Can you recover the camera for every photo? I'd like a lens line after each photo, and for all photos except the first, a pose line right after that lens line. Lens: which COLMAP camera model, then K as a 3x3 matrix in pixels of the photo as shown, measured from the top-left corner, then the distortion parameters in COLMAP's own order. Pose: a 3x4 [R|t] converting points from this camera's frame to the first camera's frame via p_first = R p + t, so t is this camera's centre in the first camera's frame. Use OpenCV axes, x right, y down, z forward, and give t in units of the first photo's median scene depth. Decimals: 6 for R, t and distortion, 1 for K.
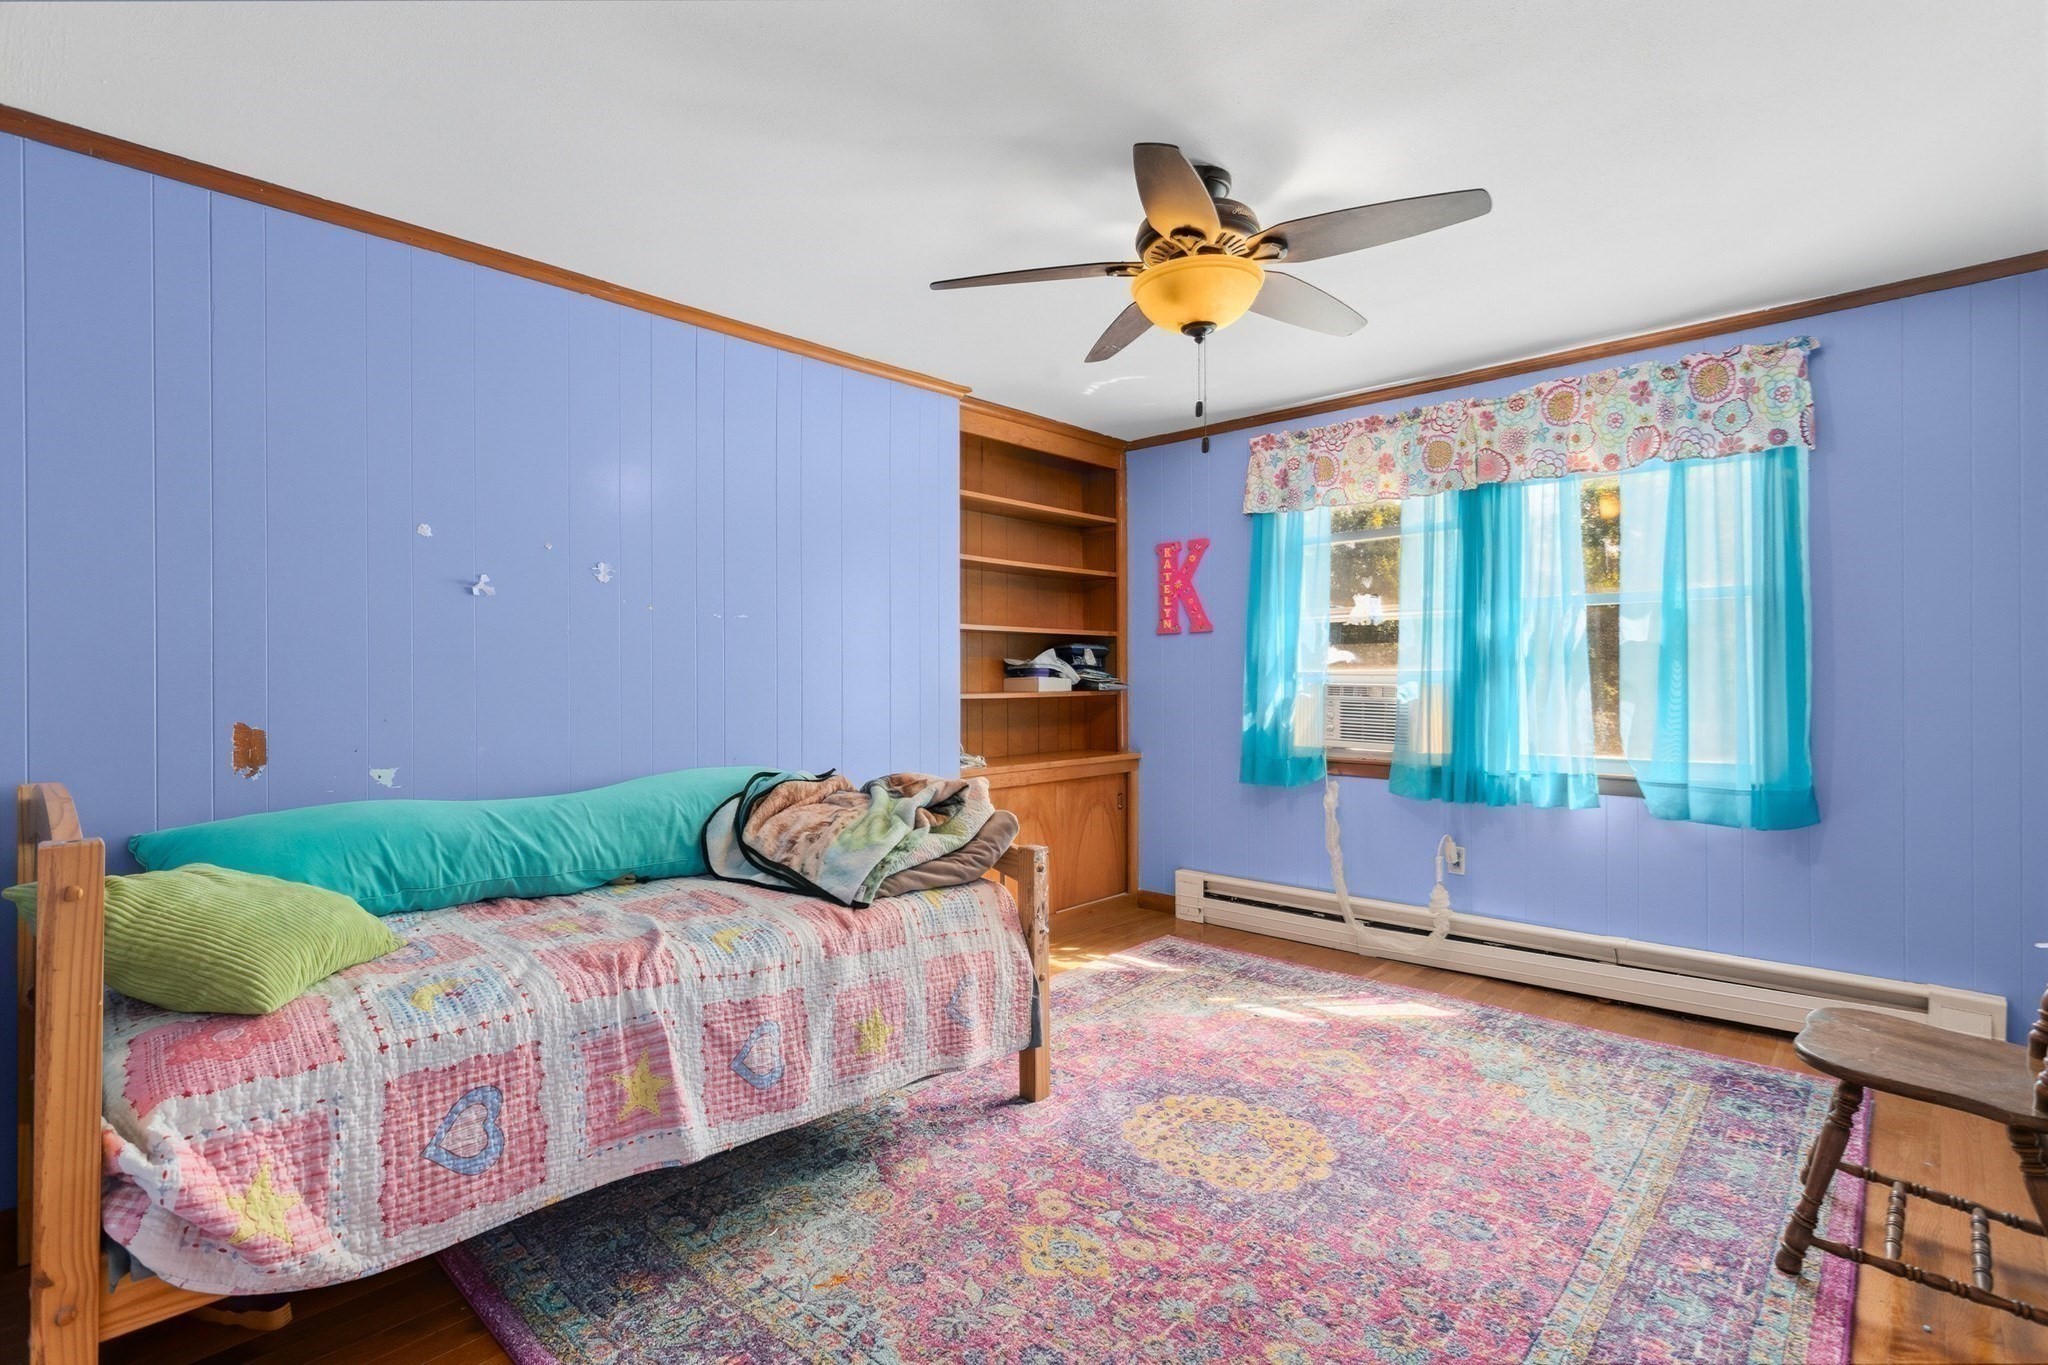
lens RADIAL K [[966.4, 0, 1032.8], [0, 966.4, 679.0], [0, 0, 1]] dist [0.000327, 0.001438]
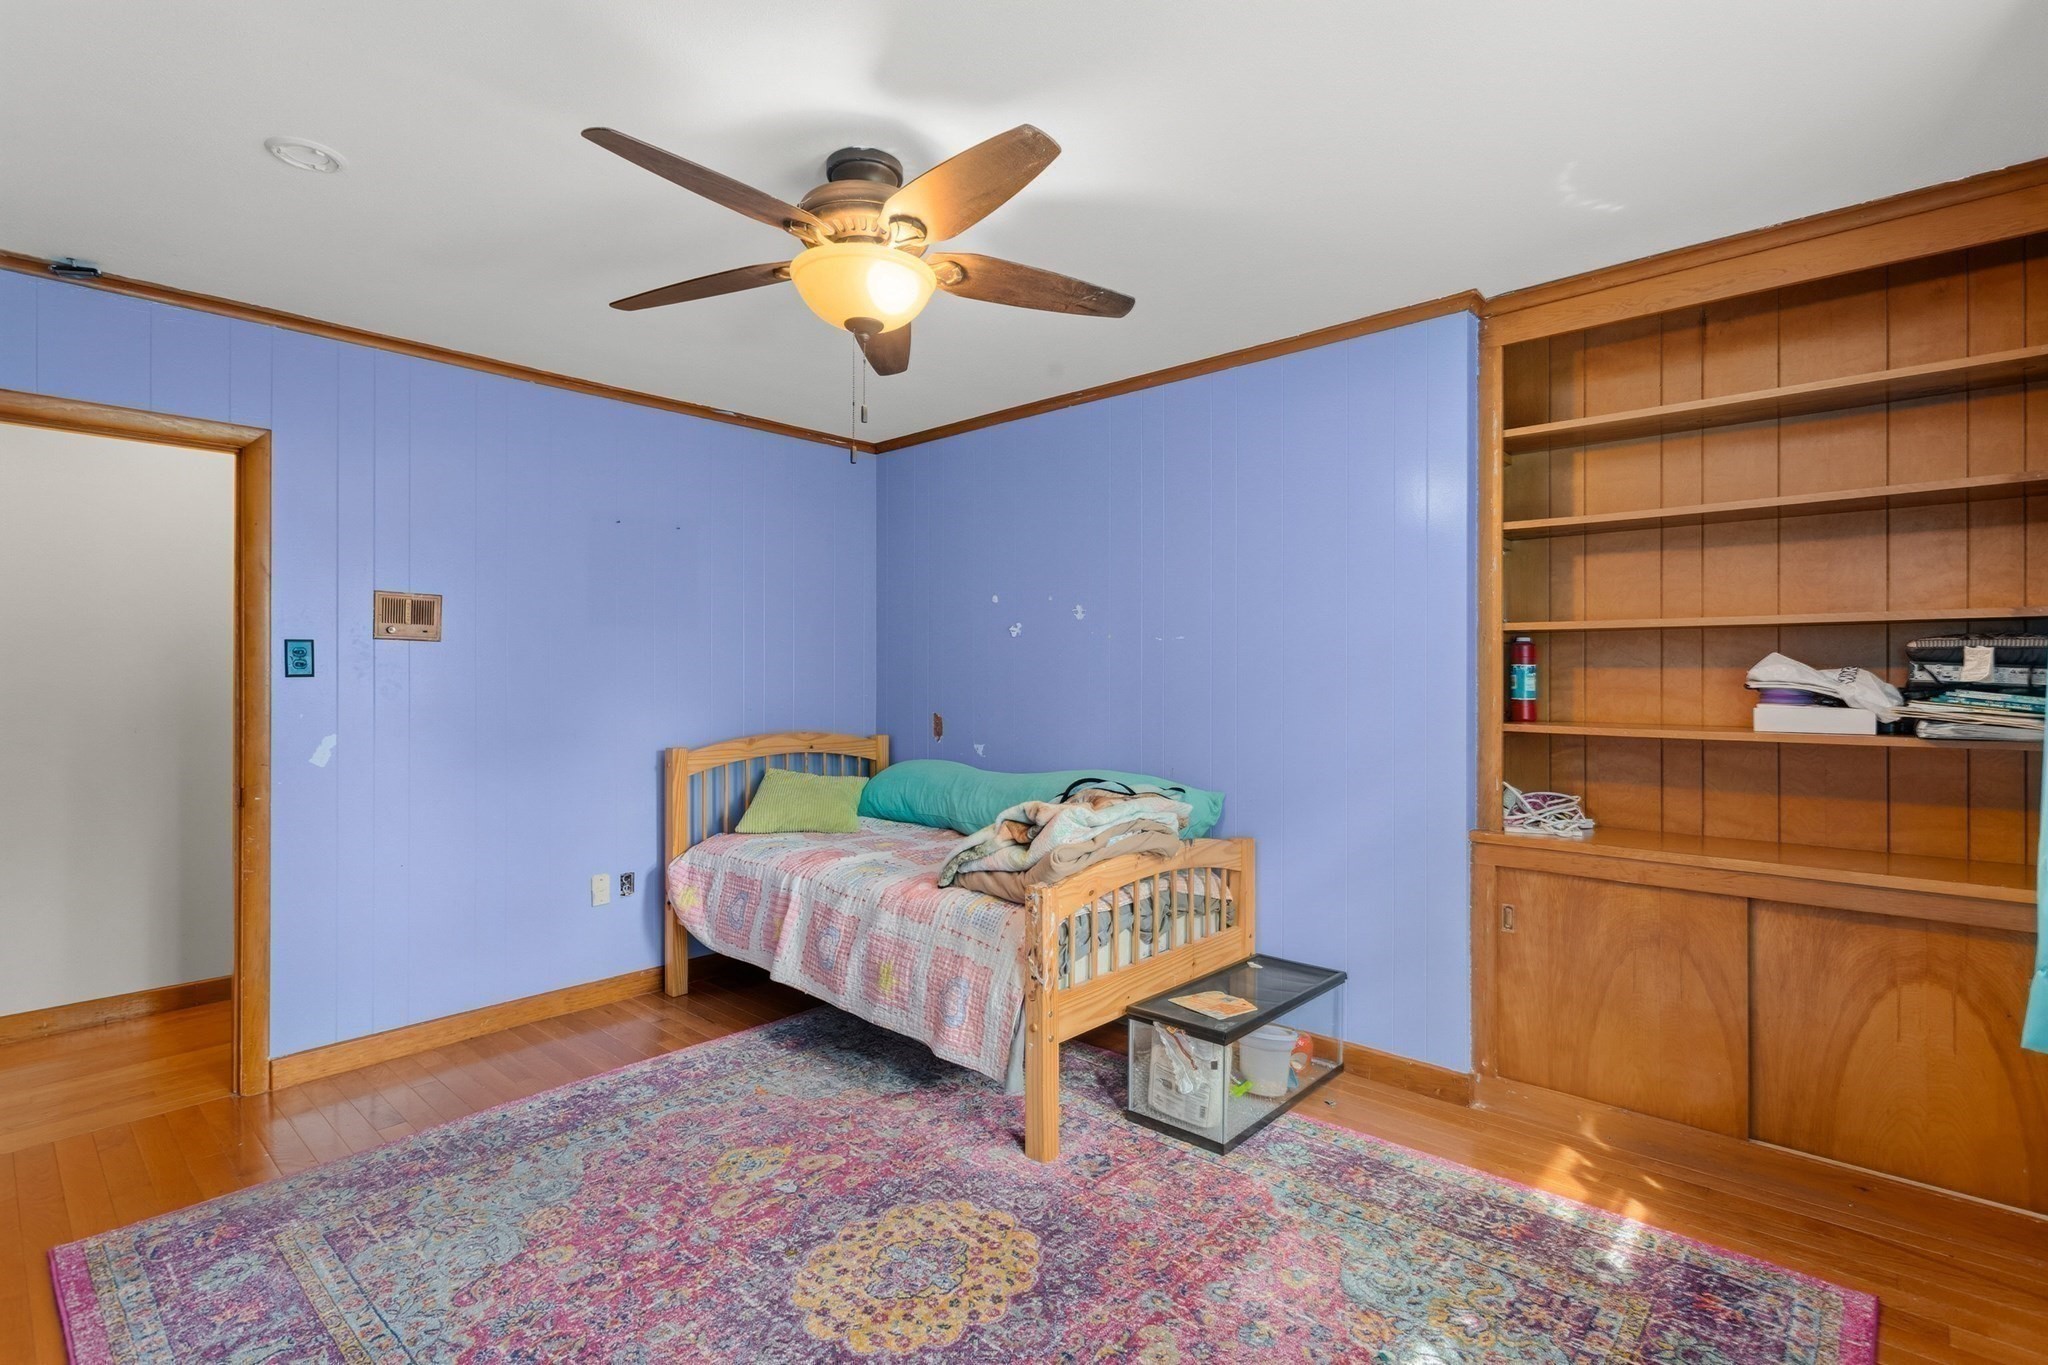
lens RADIAL K [[966.4, 0, 1032.8], [0, 966.4, 671.4], [0, 0, 1]] dist [0.000327, 0.001438]
pose [[0.012342, 0.001833, -0.999922, 1.004222], [-0.002798, 0.999994, 0.001799, -0.037086], [0.999920, 0.002776, 0.012347, 1.058401]]
